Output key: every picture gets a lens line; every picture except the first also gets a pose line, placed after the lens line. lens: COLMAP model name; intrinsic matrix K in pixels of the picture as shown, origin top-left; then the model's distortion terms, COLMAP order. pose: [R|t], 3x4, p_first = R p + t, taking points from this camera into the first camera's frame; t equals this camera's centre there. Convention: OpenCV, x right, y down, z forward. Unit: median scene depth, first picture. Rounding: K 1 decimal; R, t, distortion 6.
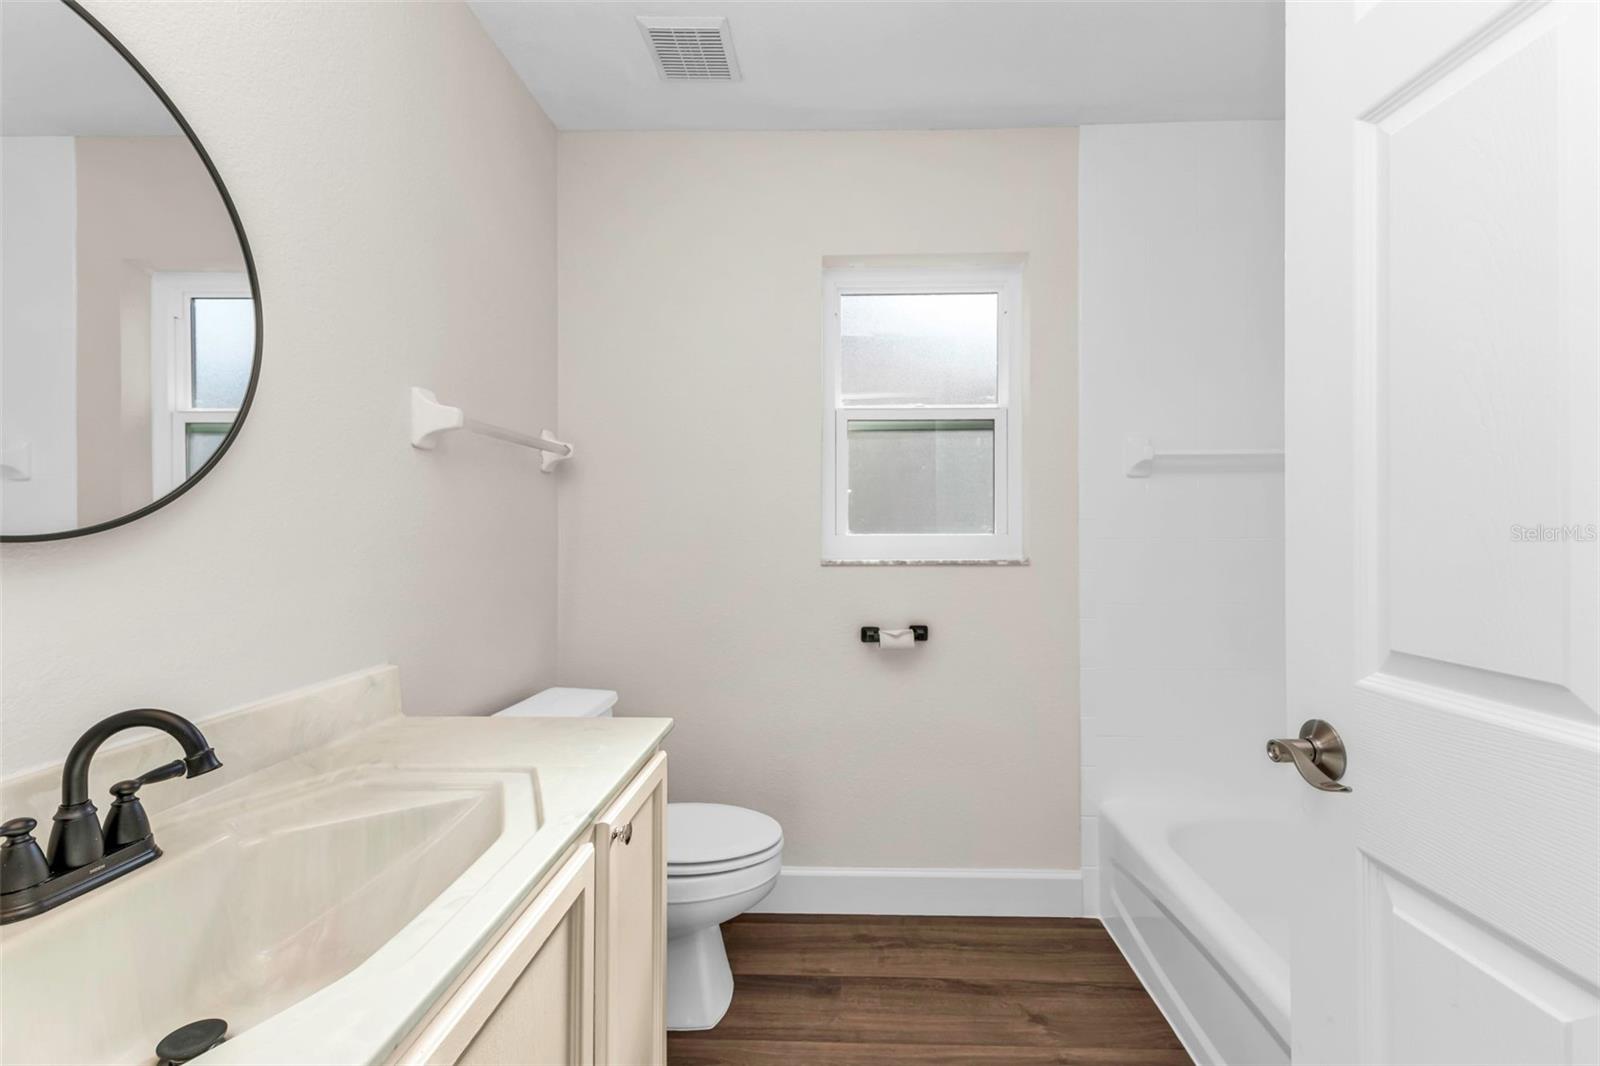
lens RADIAL K [[699.3, 0, 811.1], [0, 699.3, 533.7], [0, 0, 1]] dist [0.005575, 0.001329]
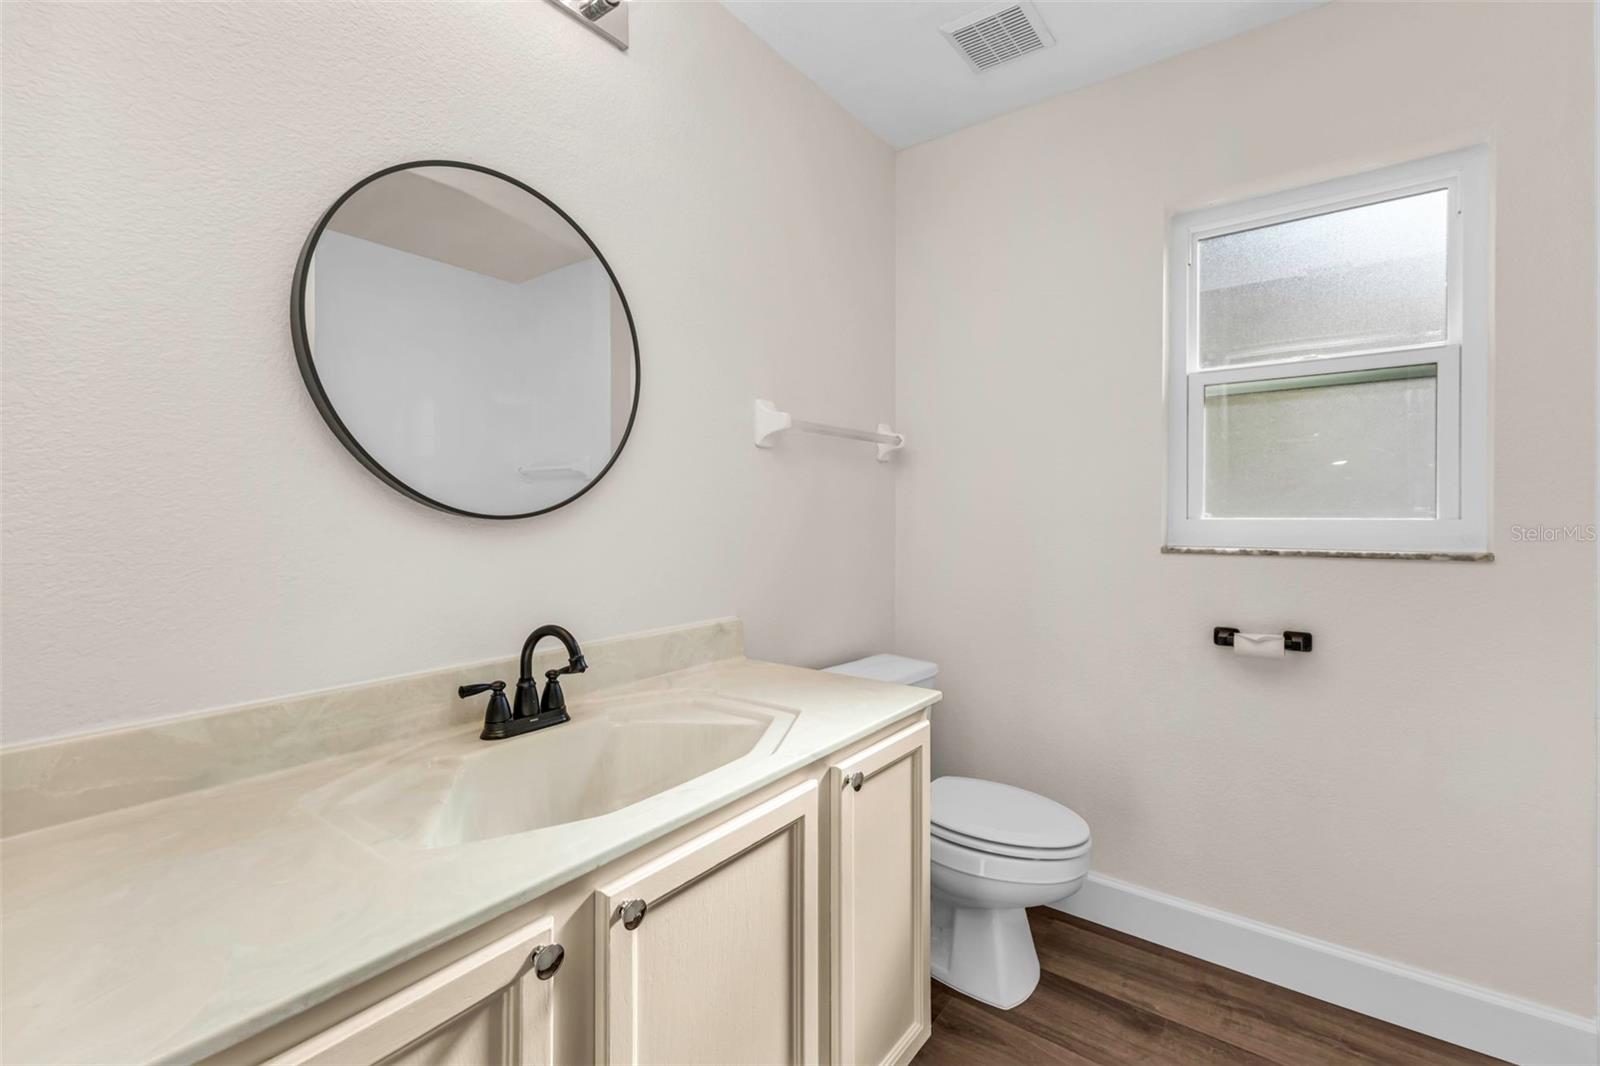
lens RADIAL K [[699.3, 0, 813.1], [0, 699.3, 520.4], [0, 0, 1]] dist [0.005575, 0.001329]
pose [[0.815011, 0.006520, -0.579409, 0.195570], [-0.003619, 0.999974, 0.006161, 0.000581], [0.579435, -0.002924, 0.815013, 0.024169]]
